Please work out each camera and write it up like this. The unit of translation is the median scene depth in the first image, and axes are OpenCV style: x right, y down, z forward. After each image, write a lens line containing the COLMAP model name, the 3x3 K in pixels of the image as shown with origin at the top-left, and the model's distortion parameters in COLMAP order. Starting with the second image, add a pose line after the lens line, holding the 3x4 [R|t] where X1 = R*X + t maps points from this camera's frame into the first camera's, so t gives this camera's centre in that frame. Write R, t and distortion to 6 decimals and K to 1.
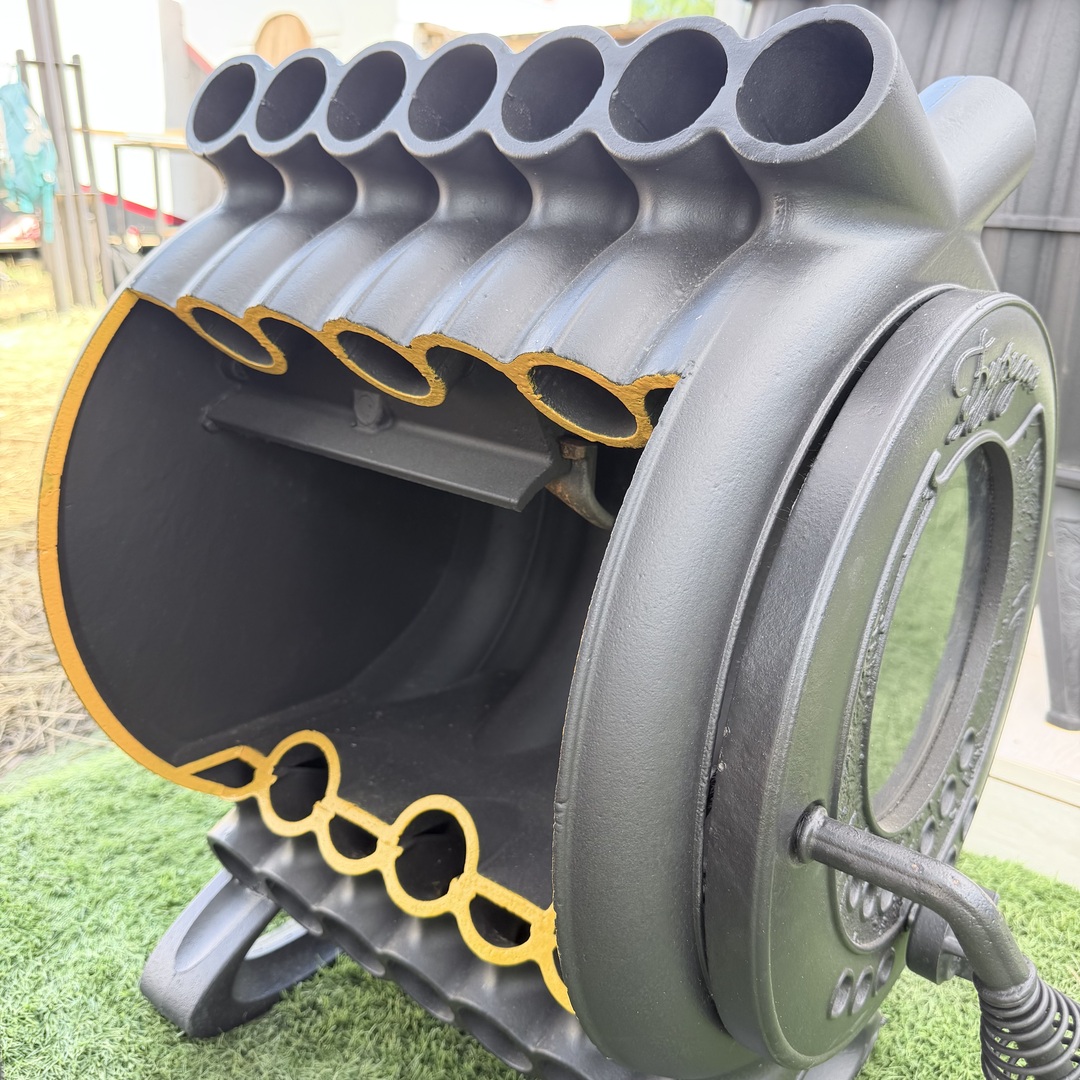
lens RADIAL K [[1018.9, 0, 540.0], [0, 1018.9, 540.0], [0, 0, 1]] dist [0.121492, -0.199838]
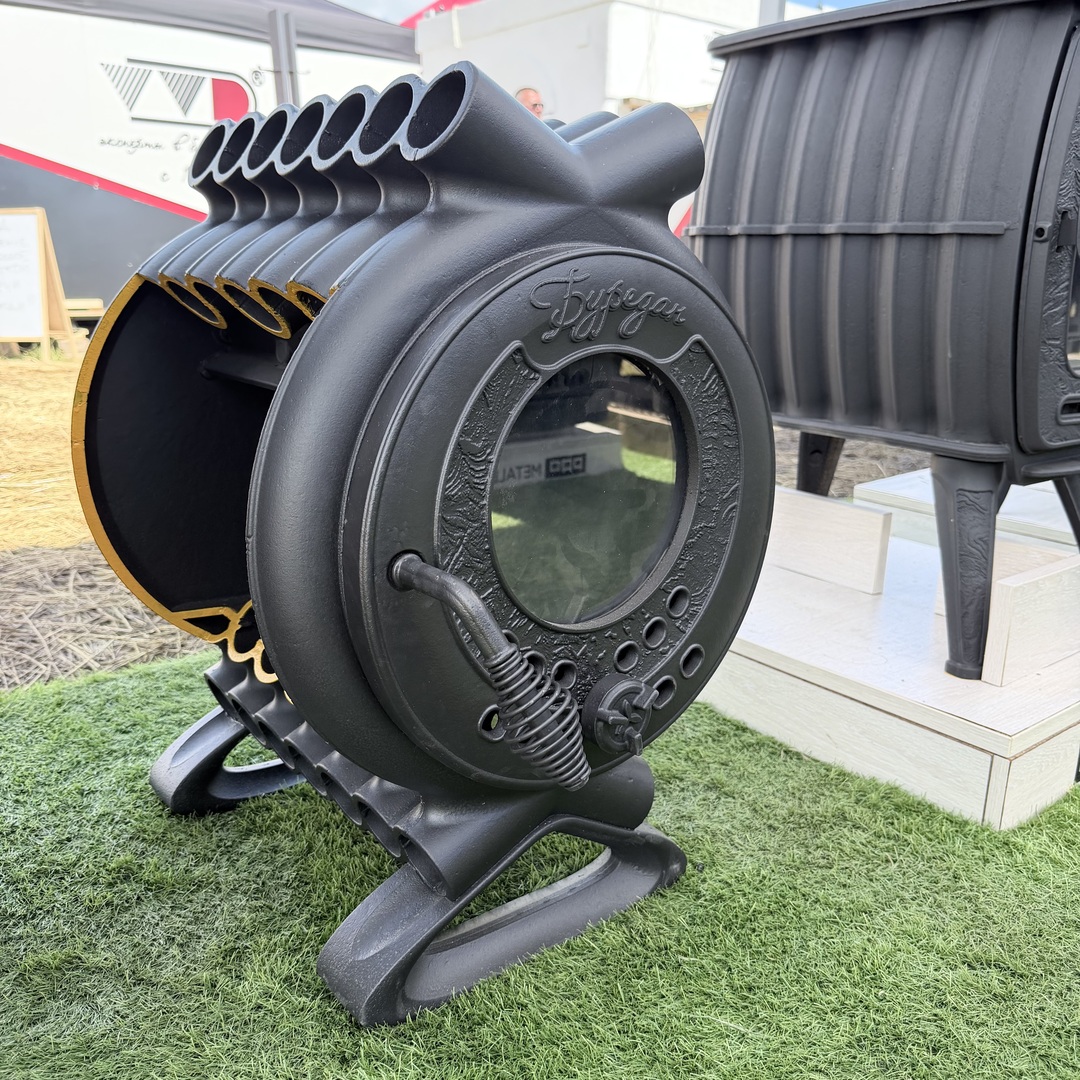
lens RADIAL K [[1018.9, 0, 540.0], [0, 1018.9, 540.0], [0, 0, 1]] dist [0.121492, -0.199838]
pose [[0.975056, 0.033876, -0.219359, 0.423585], [-0.047055, 0.997369, -0.055135, 0.164456], [0.216914, 0.064082, 0.974085, -0.263472]]
